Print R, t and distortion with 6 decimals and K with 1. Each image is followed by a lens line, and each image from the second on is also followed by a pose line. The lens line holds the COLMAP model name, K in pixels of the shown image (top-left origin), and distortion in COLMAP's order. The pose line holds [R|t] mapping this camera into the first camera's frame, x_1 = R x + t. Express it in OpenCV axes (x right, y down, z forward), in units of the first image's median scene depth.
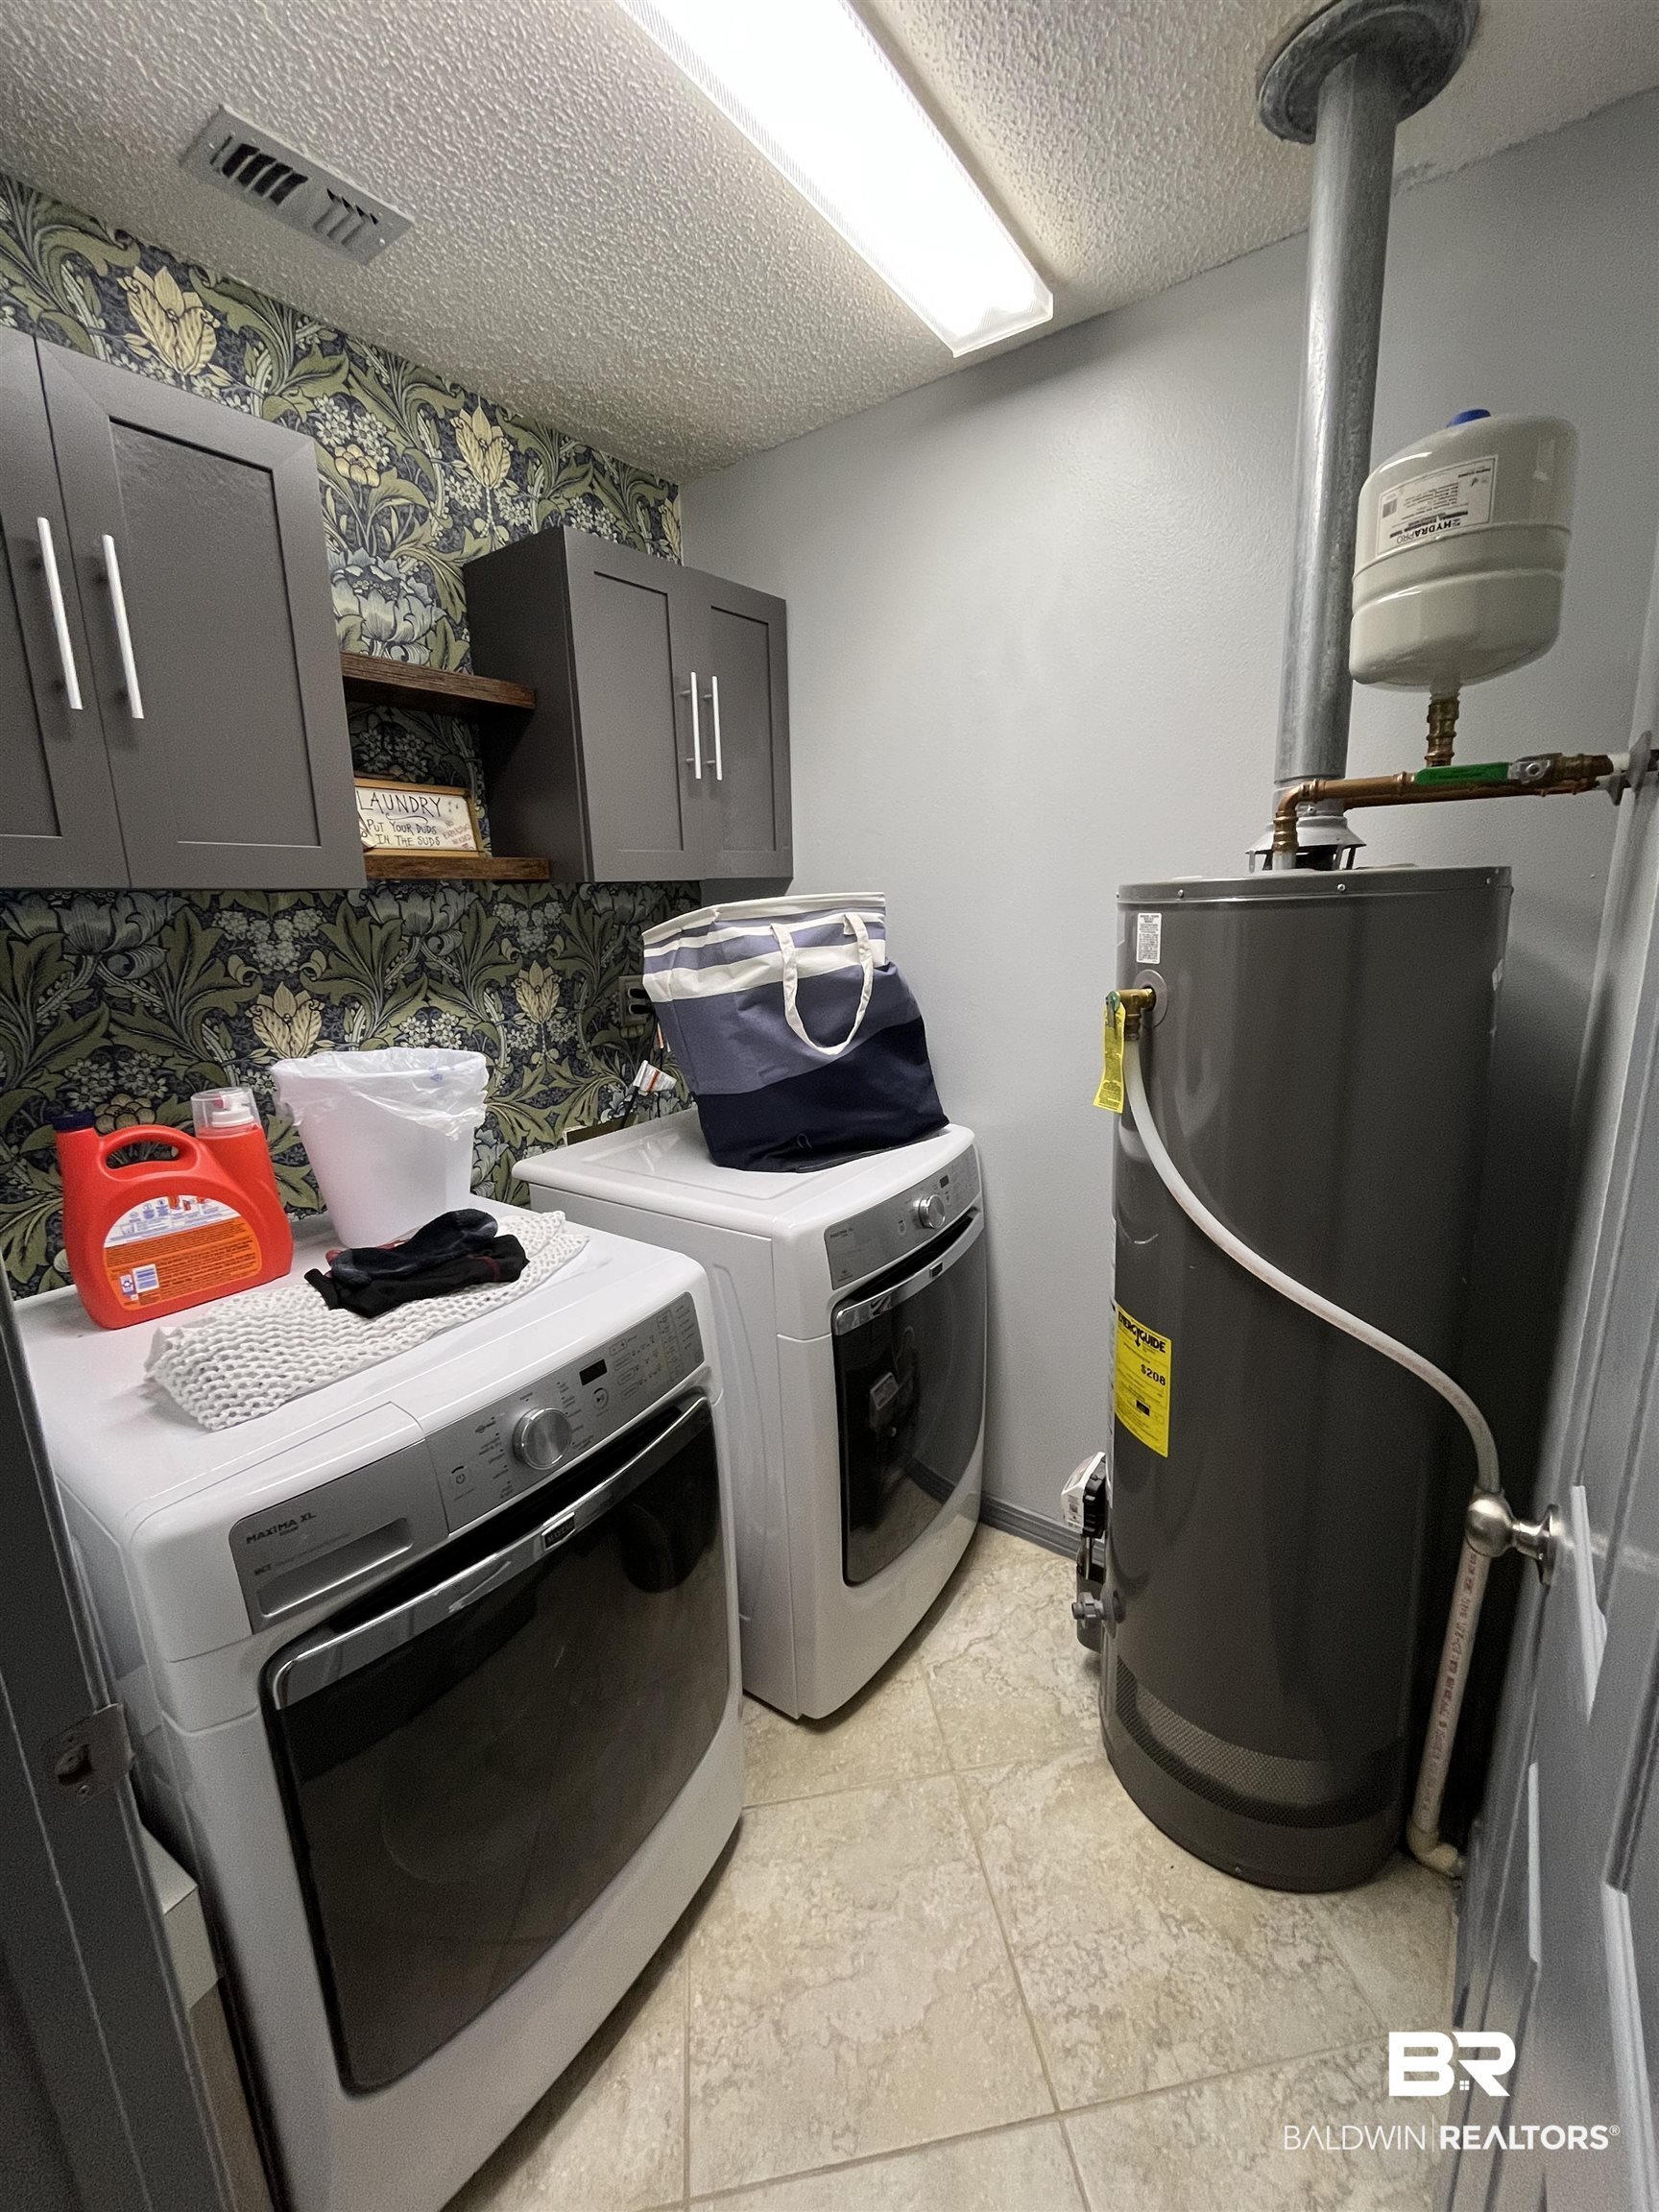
lens RADIAL K [[889.7, 0, 833.5], [0, 889.7, 1101.0], [0, 0, 1]] dist [-0.002787, -0.000116]
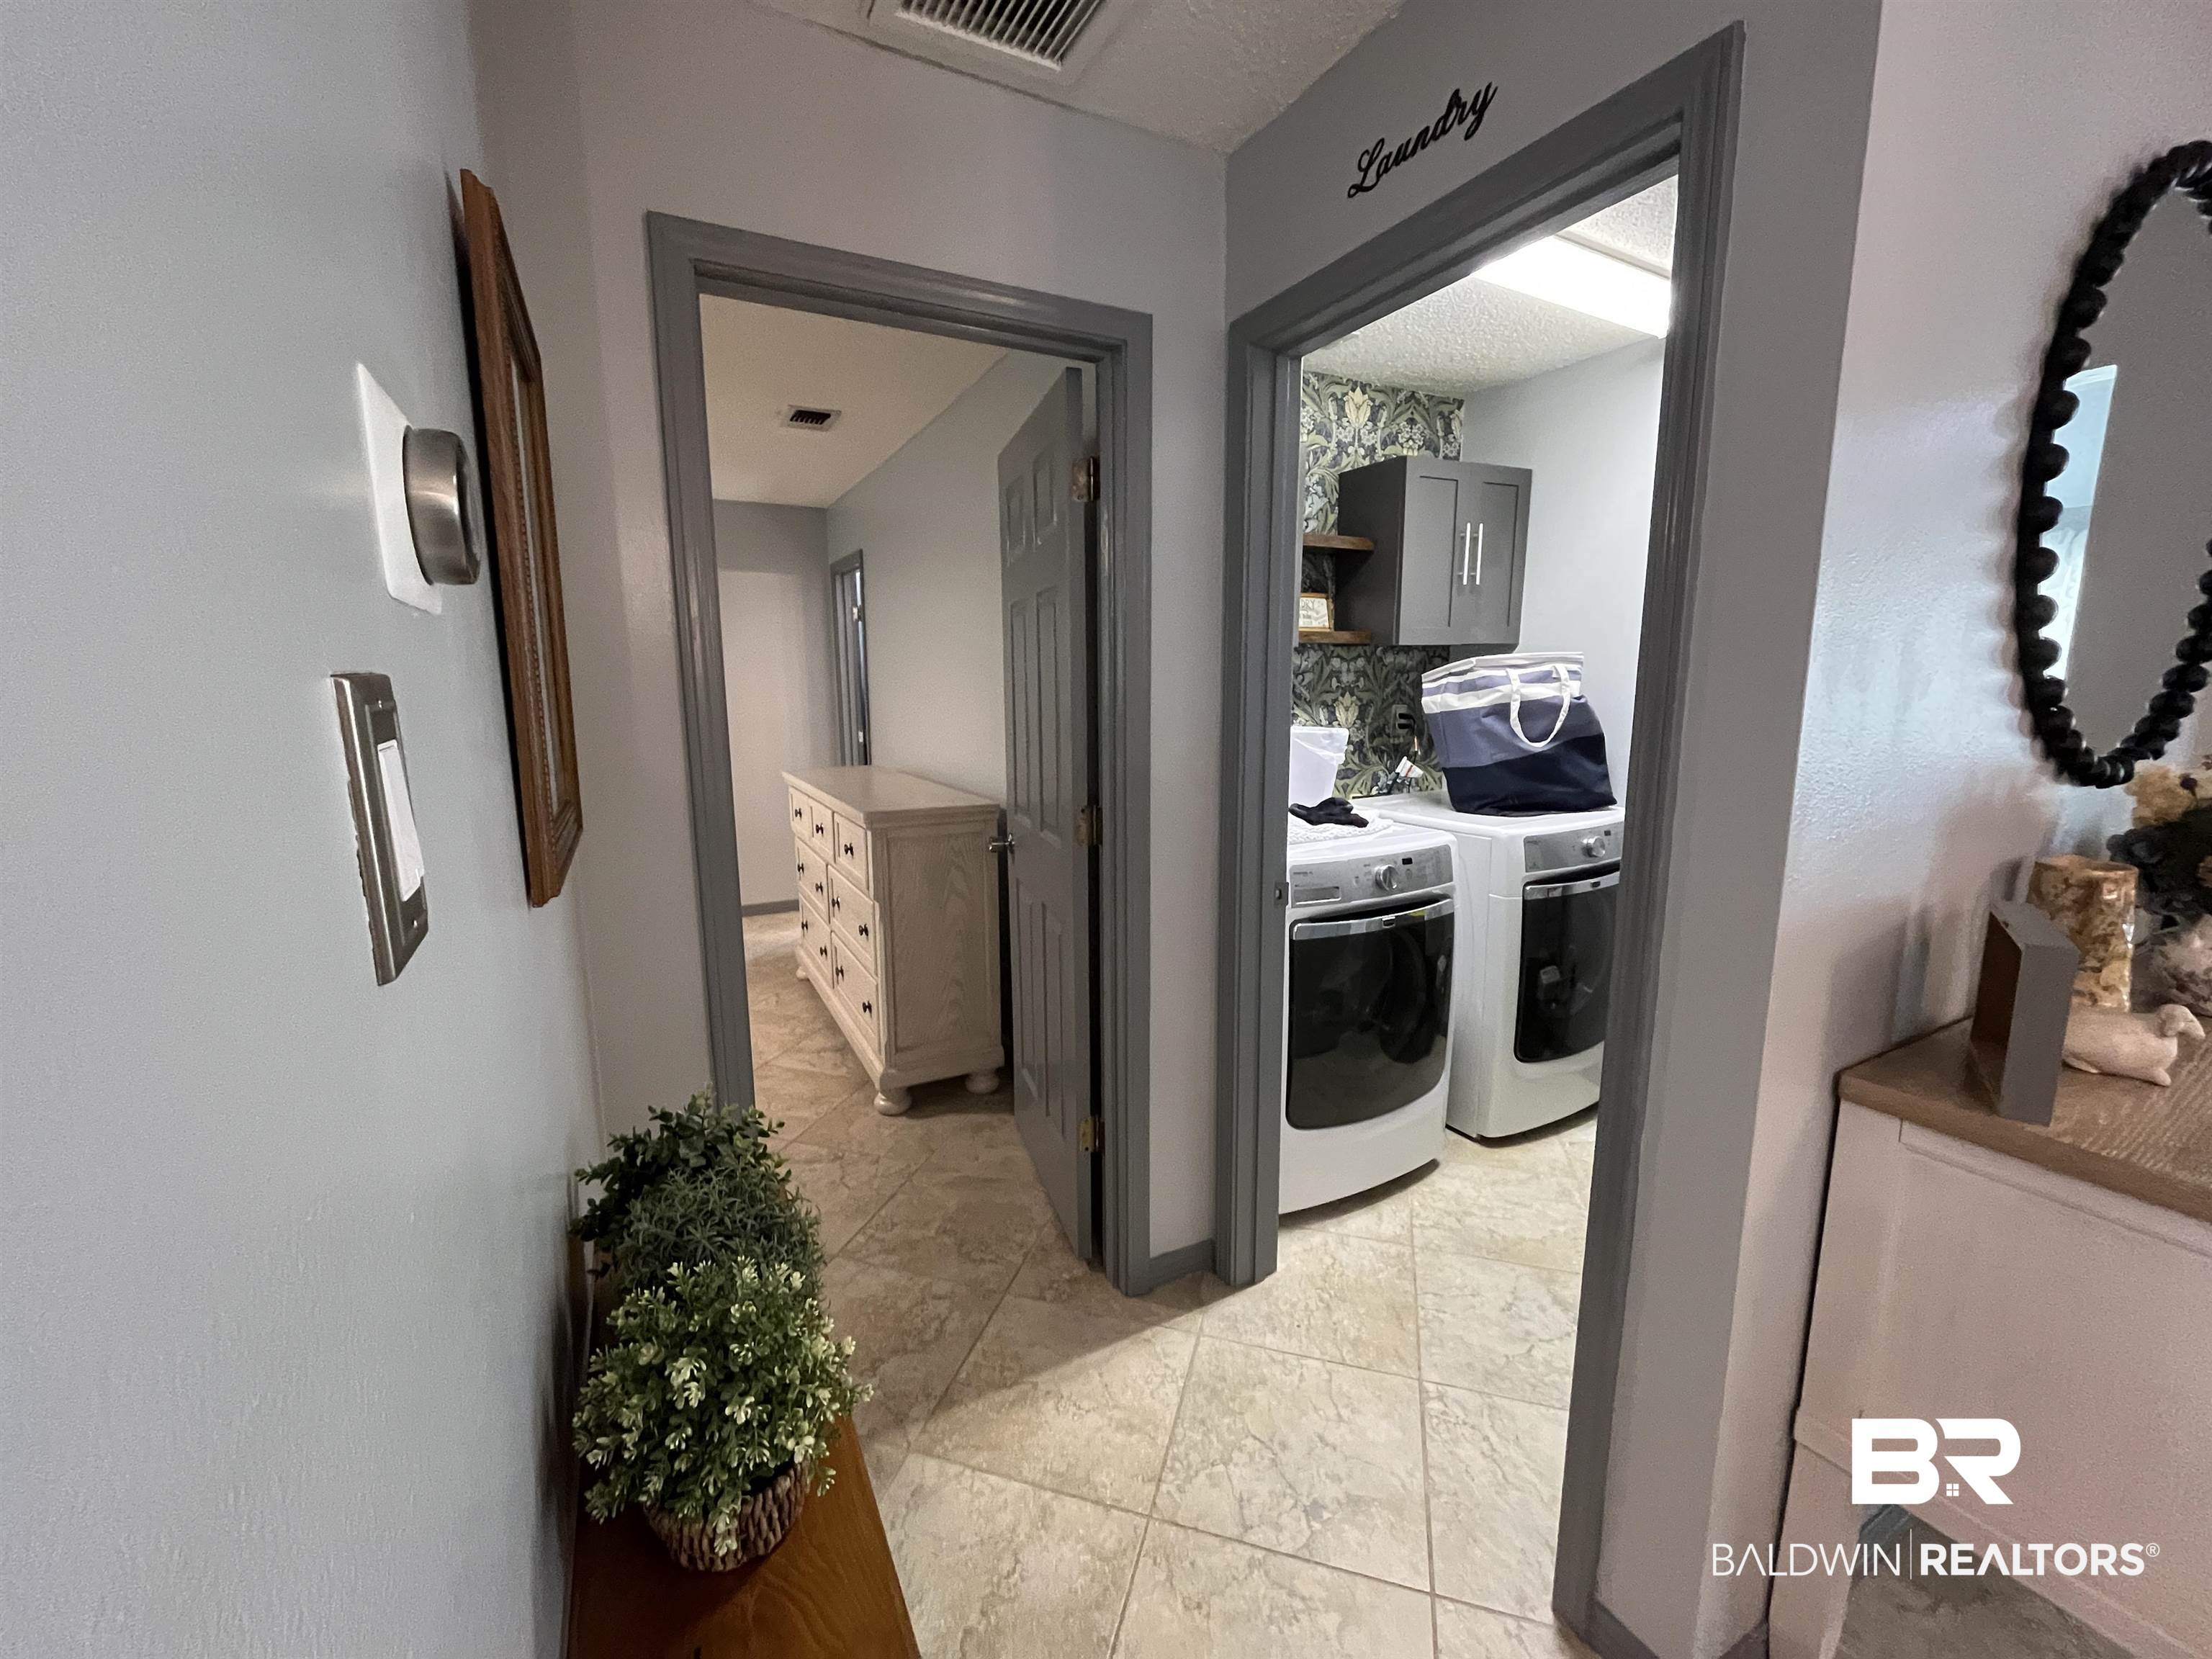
lens RADIAL K [[889.7, 0, 1103.5], [0, 889.7, 826.6], [0, 0, 1]] dist [-0.002787, -0.000116]
pose [[0.899125, 0.091347, -0.428053, -0.005711], [-0.111438, 0.993527, -0.022055, 0.211889], [0.423268, 0.067531, 0.903484, -0.803980]]
